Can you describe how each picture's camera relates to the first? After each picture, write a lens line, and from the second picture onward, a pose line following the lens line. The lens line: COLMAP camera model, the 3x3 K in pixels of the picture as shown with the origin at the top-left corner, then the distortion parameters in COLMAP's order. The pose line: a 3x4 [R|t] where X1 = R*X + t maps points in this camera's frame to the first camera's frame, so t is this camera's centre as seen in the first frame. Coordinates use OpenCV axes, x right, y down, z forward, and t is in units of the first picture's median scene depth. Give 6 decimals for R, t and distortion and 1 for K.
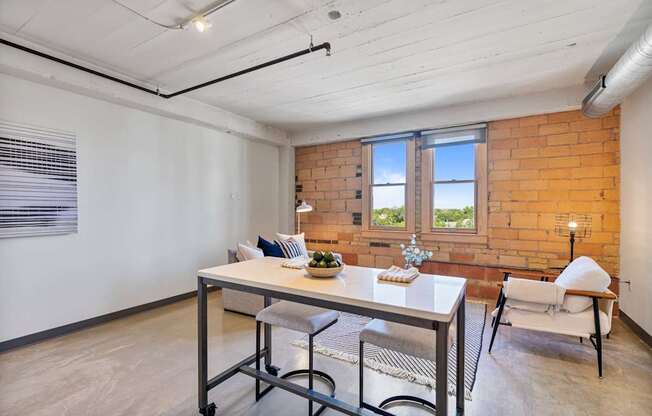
lens RADIAL K [[294.5, 0, 326.1], [0, 294.5, 205.1], [0, 0, 1]] dist [0.000292, -0.000160]
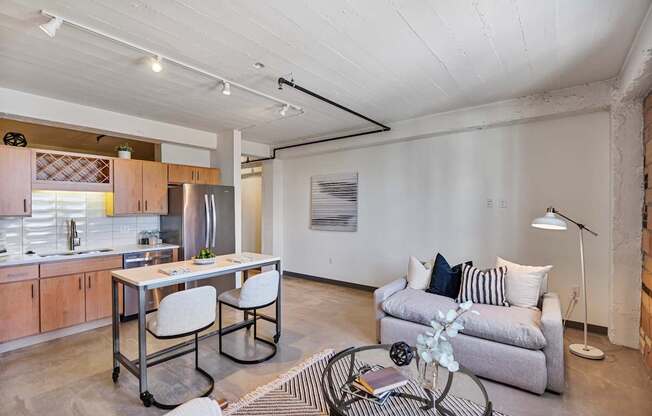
lens RADIAL K [[294.5, 0, 326.6], [0, 294.5, 209.9], [0, 0, 1]] dist [0.000292, -0.000160]
pose [[-0.122728, -0.003602, -0.992434, 0.864734], [0.005666, 0.999975, -0.004330, -0.022503], [0.992424, -0.006155, -0.122704, 1.049448]]
